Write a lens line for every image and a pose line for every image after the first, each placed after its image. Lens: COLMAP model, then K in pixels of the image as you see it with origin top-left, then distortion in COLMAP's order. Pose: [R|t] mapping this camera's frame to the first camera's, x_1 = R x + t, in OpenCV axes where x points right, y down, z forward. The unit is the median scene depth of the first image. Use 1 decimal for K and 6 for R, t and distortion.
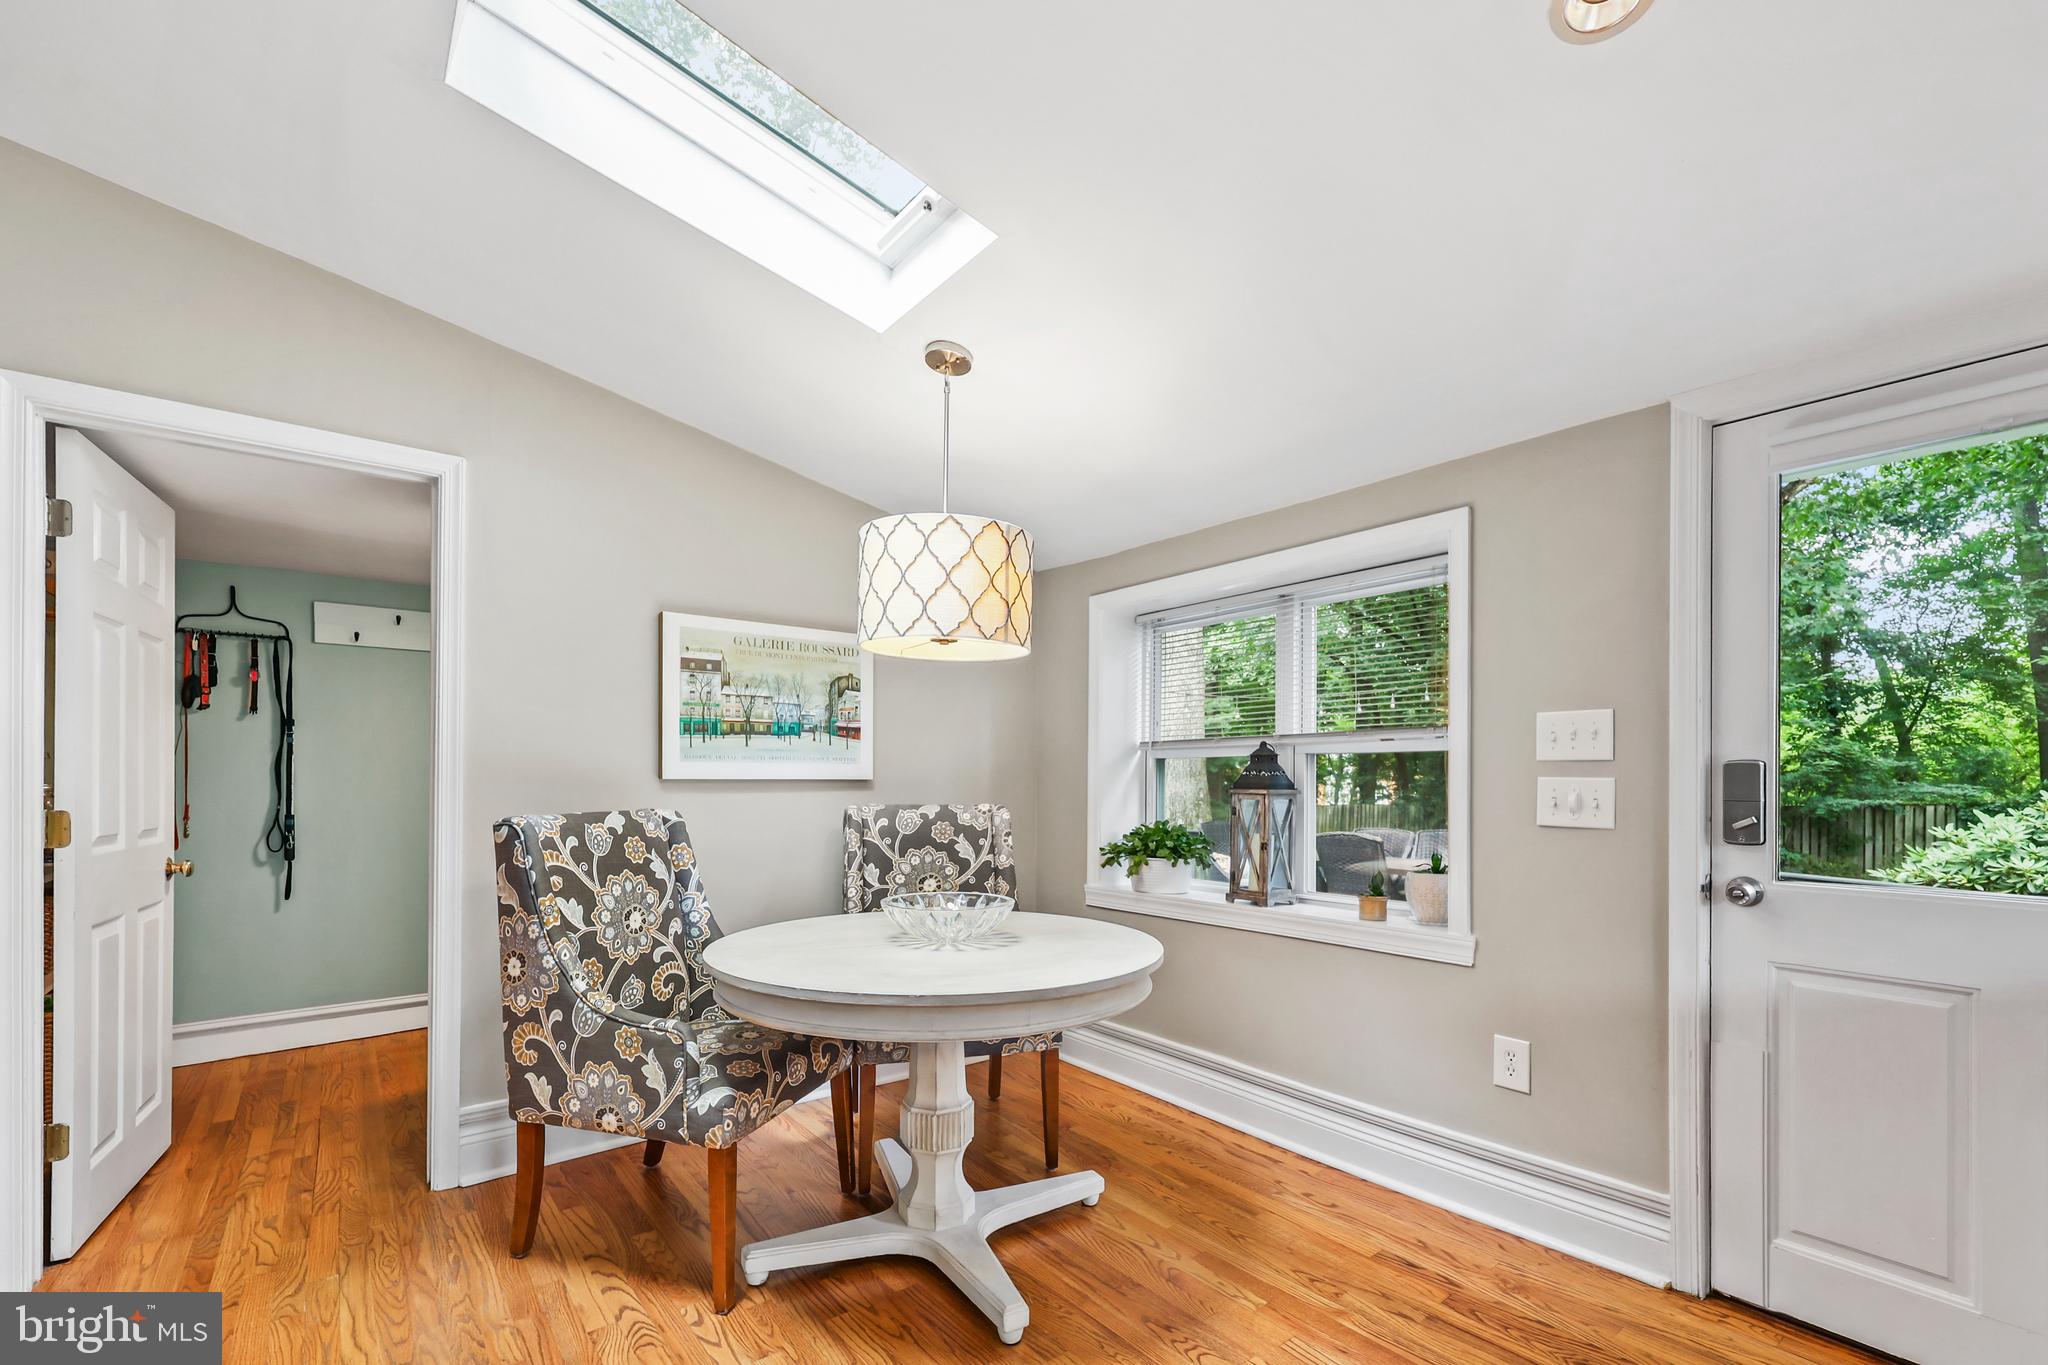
lens RADIAL K [[880.0, 0, 1029.3], [0, 880.0, 775.2], [0, 0, 1]] dist [0.002707, -0.000591]
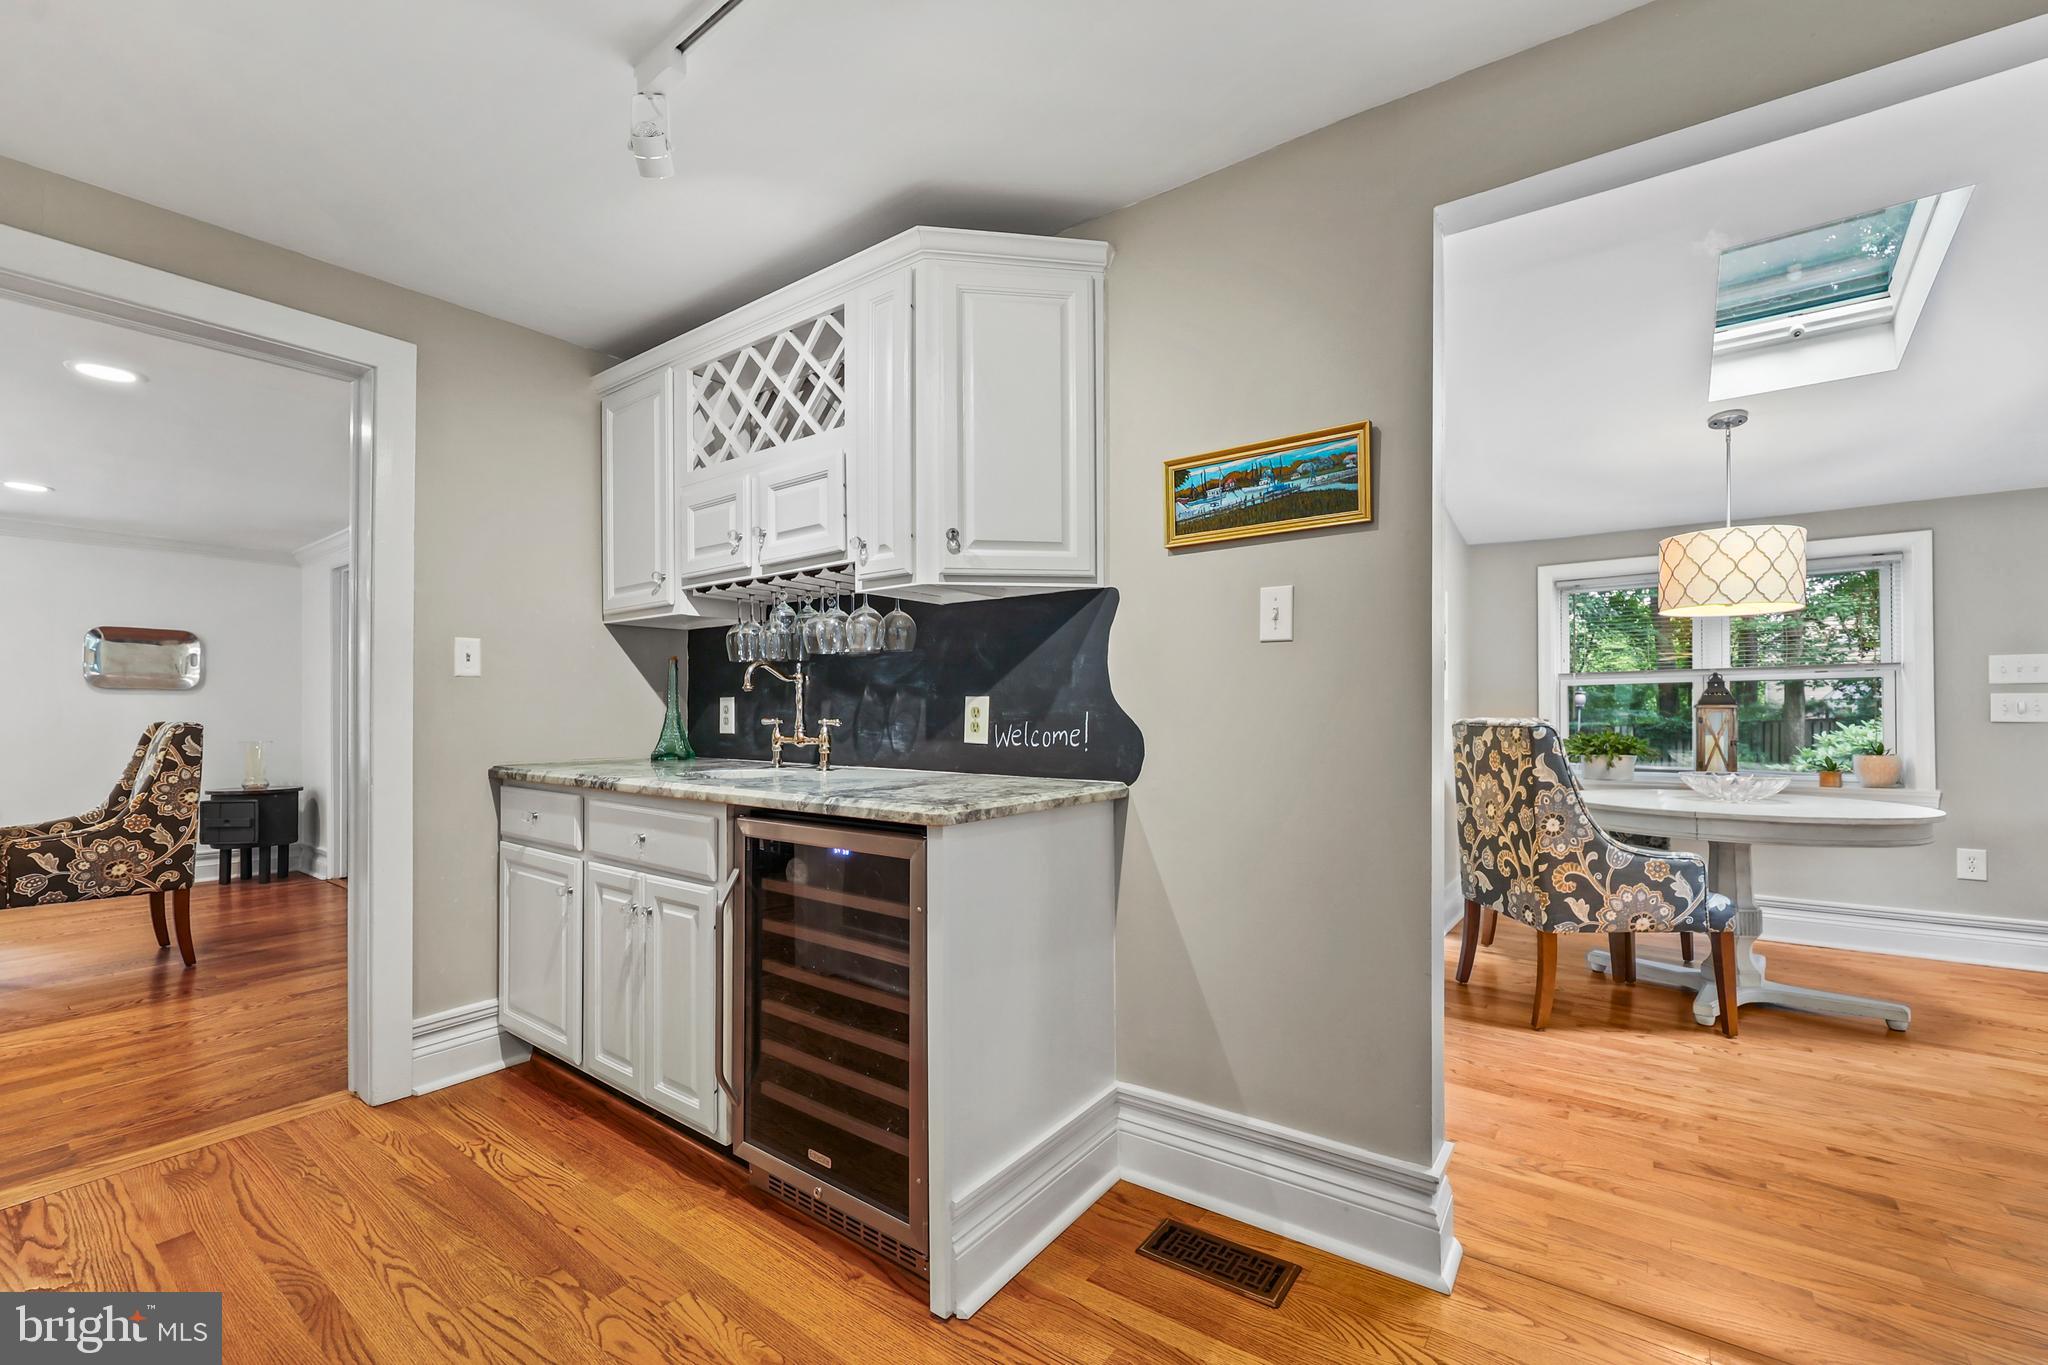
lens RADIAL K [[880.0, 0, 1022.0], [0, 880.0, 699.8], [0, 0, 1]] dist [0.002707, -0.000591]
pose [[0.961377, 0.000111, 0.275235, -1.651874], [0.002585, 0.999952, -0.009433, 0.023947], [-0.275223, 0.009780, 0.961331, -0.124779]]
